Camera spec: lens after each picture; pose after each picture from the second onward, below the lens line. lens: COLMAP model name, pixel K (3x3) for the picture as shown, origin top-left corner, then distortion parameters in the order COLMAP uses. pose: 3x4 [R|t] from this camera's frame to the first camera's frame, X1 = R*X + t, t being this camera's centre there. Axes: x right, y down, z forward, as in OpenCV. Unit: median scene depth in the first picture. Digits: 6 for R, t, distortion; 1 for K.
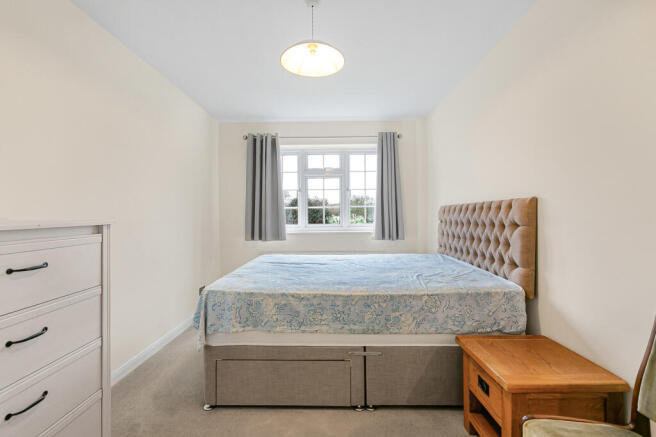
lens RADIAL K [[293.6, 0, 326.1], [0, 293.6, 217.4], [0, 0, 1]] dist [0.000501, 0.000094]
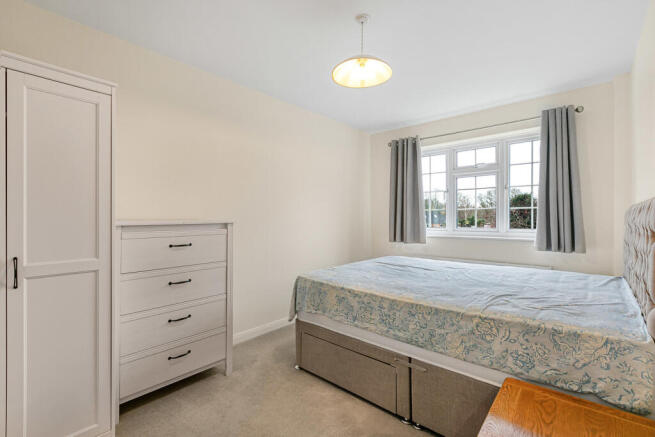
lens RADIAL K [[293.3, 0, 327.5], [0, 293.3, 218.5], [0, 0, 1]] dist [-0.000836, -0.000426]
pose [[0.762650, 0.006469, -0.646779, 0.535830], [-0.009432, 0.999955, -0.001121, -0.002803], [0.646743, 0.006956, 0.762677, 0.107177]]
